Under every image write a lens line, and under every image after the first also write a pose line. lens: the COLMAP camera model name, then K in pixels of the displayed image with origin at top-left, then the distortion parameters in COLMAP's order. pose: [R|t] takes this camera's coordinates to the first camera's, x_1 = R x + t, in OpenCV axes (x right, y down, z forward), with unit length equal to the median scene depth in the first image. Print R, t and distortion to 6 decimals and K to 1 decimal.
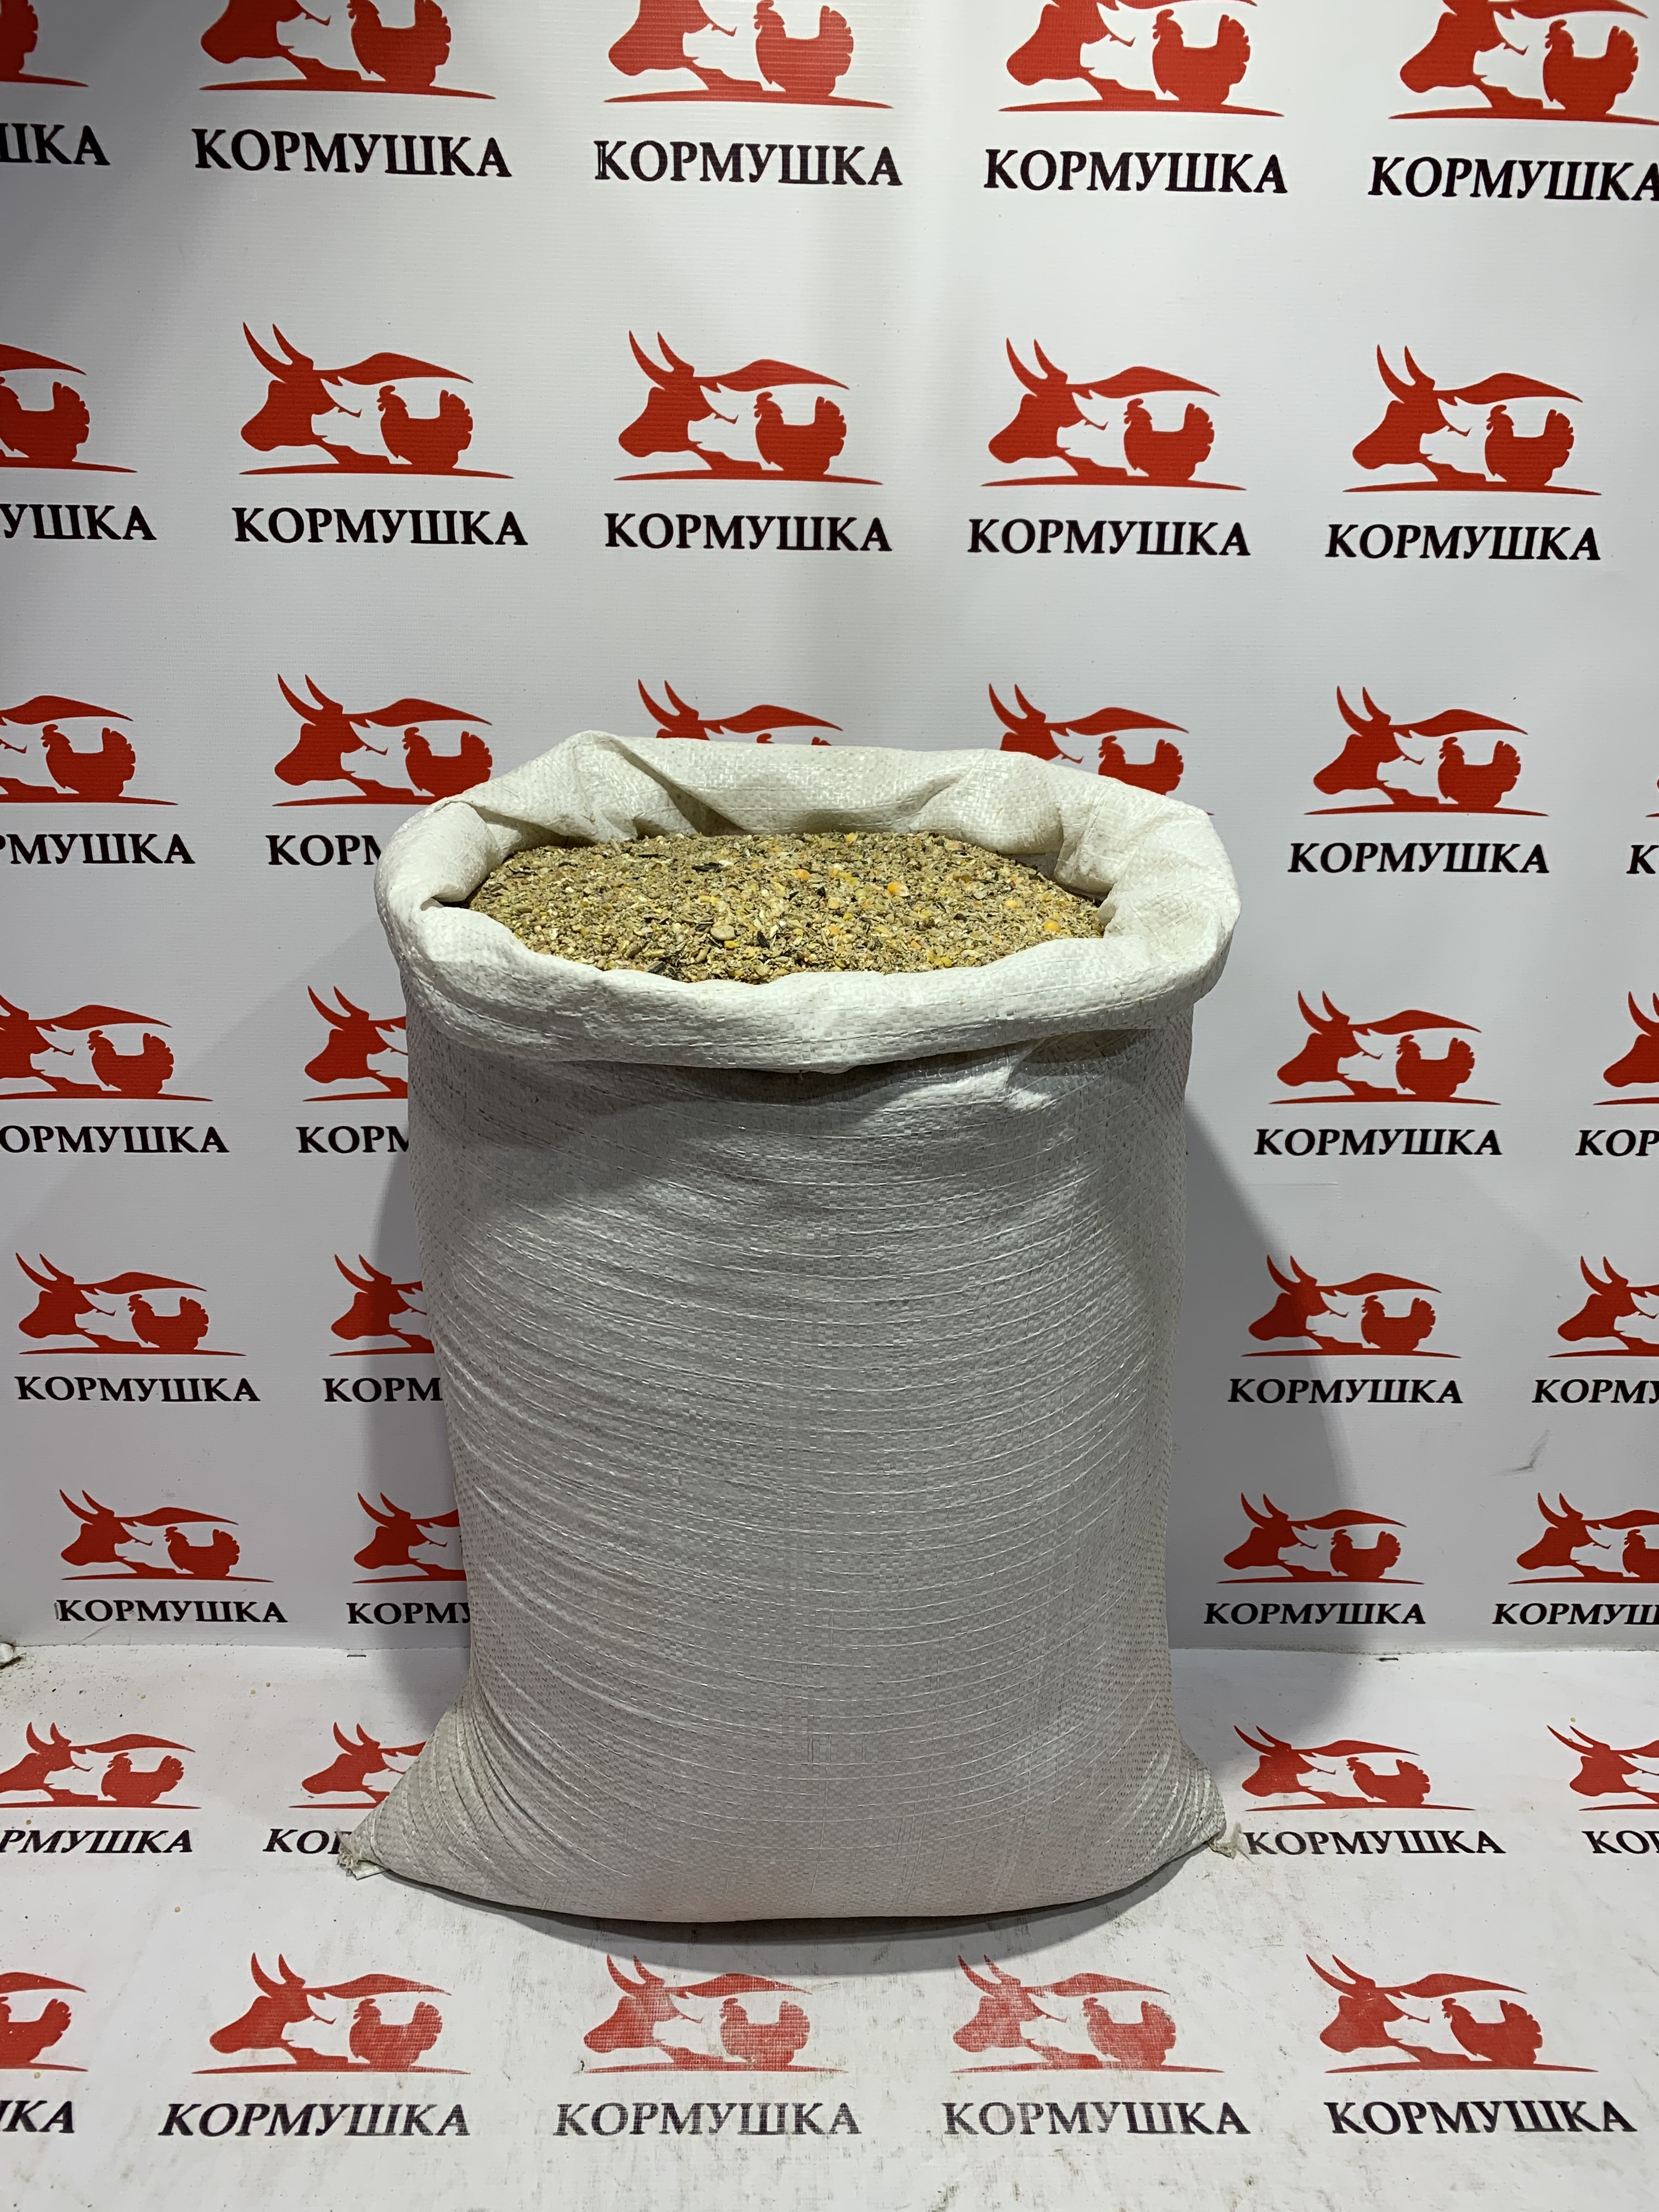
lens RADIAL K [[1752.5, 0, 820.3], [0, 1752.5, 1102.5], [0, 0, 1]] dist [0.015688, 0.004088]
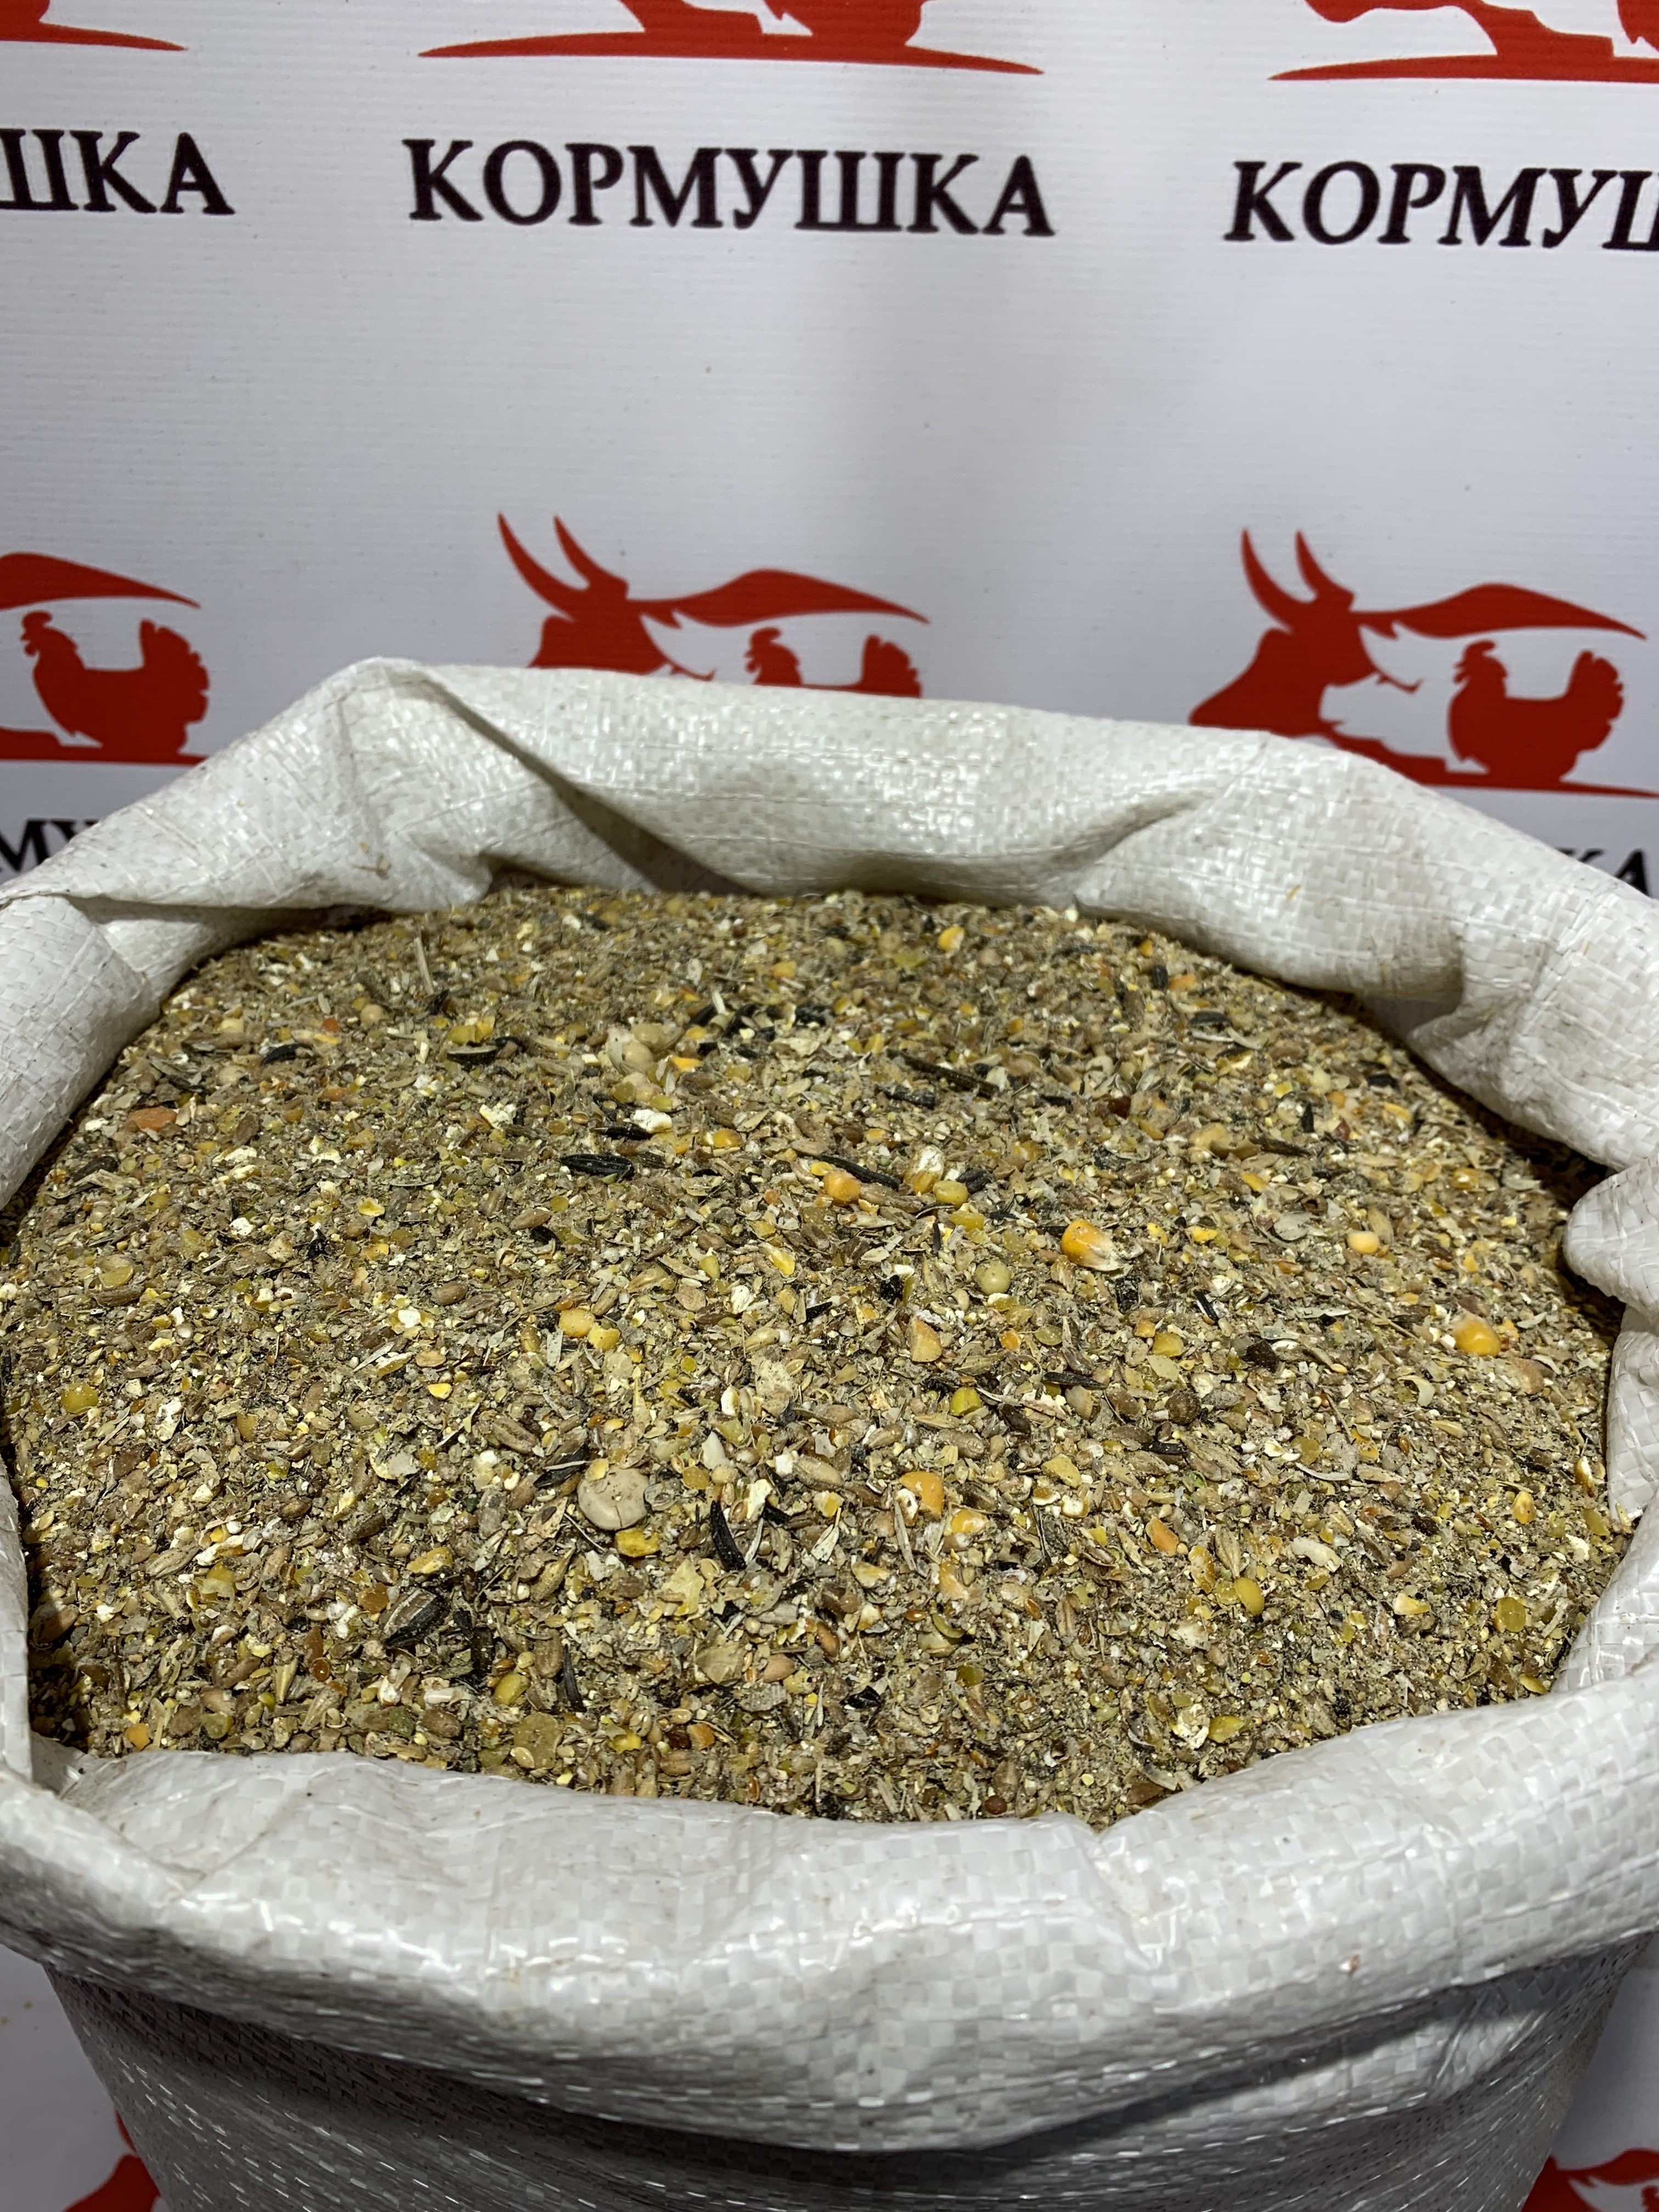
lens RADIAL K [[1782.5, 0, 825.0], [0, 1782.5, 1107.1], [0, 0, 1]] dist [0.004325, 0.003989]
pose [[0.999766, 0.017770, -0.012362, -0.007828], [-0.014897, 0.979141, 0.202633, -0.190202], [0.015705, -0.202401, 0.979177, 0.514863]]
